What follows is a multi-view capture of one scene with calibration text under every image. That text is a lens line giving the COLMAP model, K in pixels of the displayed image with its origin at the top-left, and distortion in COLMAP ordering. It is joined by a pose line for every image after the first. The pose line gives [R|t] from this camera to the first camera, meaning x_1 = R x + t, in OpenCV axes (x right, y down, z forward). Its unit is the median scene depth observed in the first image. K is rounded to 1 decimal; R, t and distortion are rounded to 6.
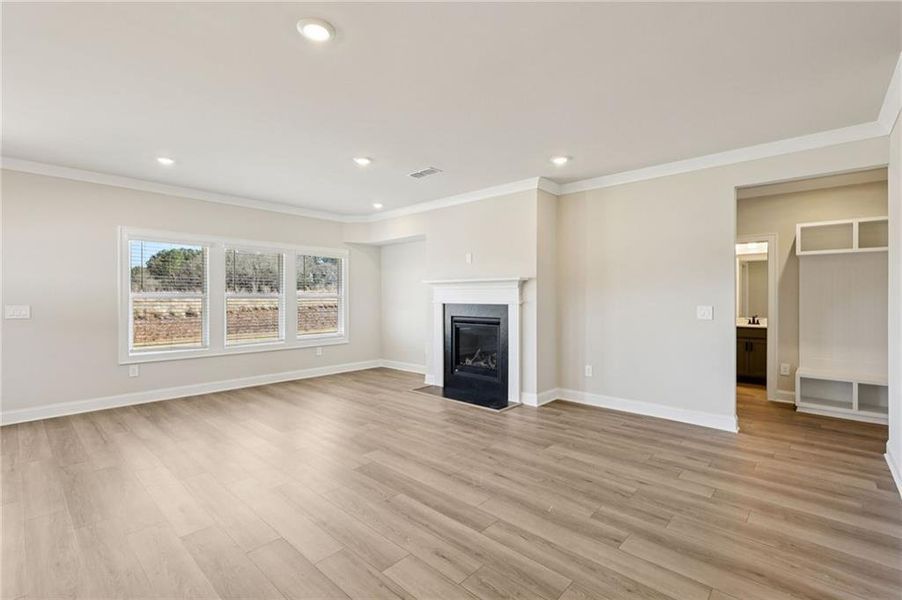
lens RADIAL K [[401.1, 0, 448.8], [0, 401.1, 296.2], [0, 0, 1]] dist [-0.003993, -0.000861]
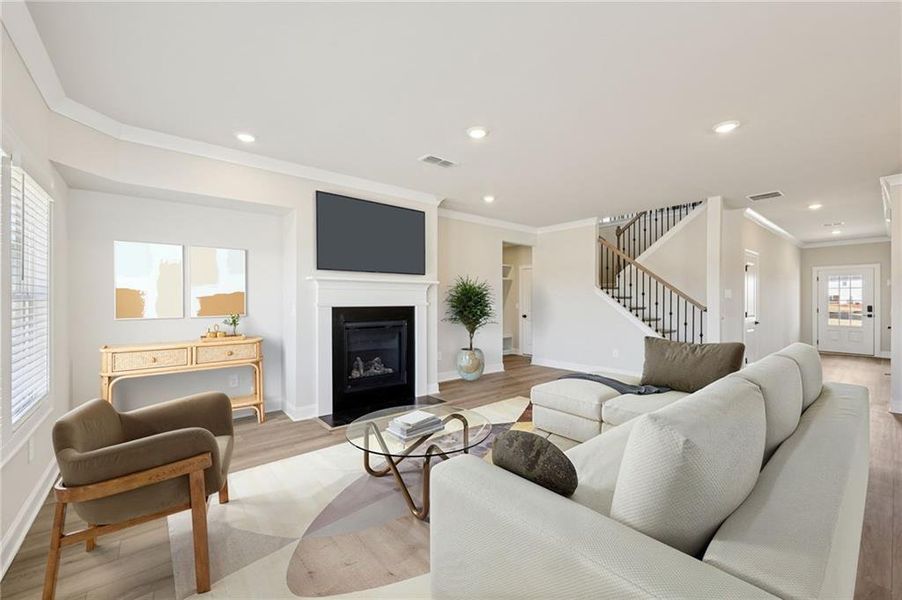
lens RADIAL K [[362.4, 0, 451.2], [0, 362.4, 296.6], [0, 0, 1]] dist [0.000109, 0.000034]
pose [[0.138311, 0.006757, 0.990366, -0.995731], [-0.006290, 0.999963, -0.005944, 0.001926], [-0.990369, -0.005408, 0.138348, 0.988698]]
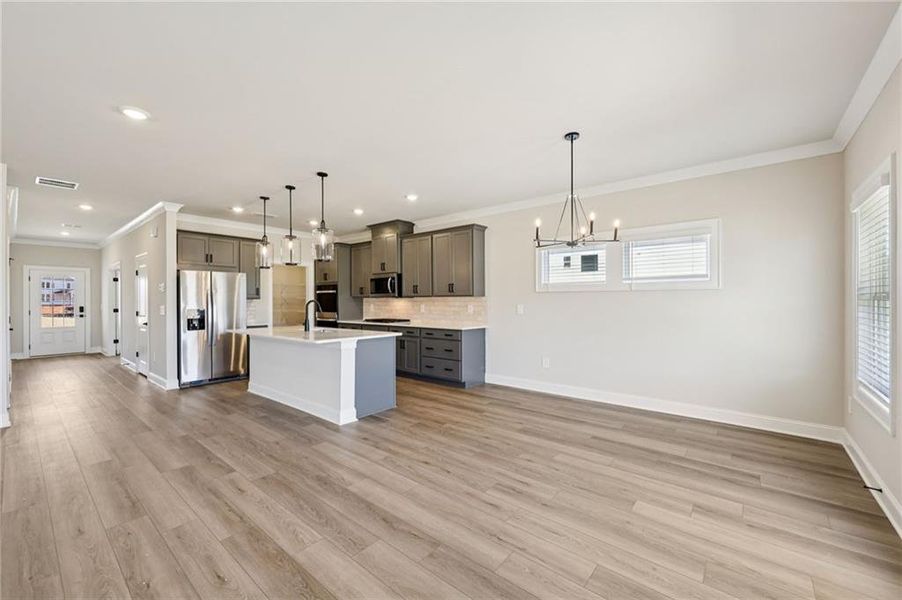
lens RADIAL K [[362.4, 0, 450.6], [0, 362.4, 300.0], [0, 0, 1]] dist [0.000109, 0.000034]
pose [[-0.998484, 0.005236, -0.054785, -0.742338], [0.005430, 0.999979, -0.003394, 0.006759], [0.054766, -0.003686, -0.998492, 1.259118]]
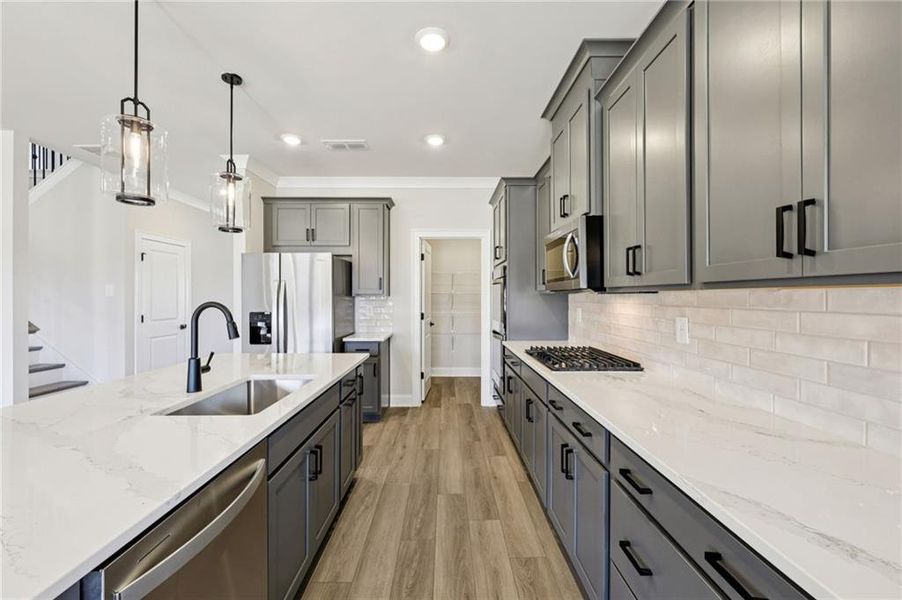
lens RADIAL K [[381.1, 0, 447.5], [0, 381.1, 295.6], [0, 0, 1]] dist [0.018872, -0.000253]
pose [[-0.678452, 0.004161, 0.734633, -0.858808], [0.001951, 0.999991, -0.003862, -0.004919], [-0.734642, -0.001187, -0.678454, 0.124038]]
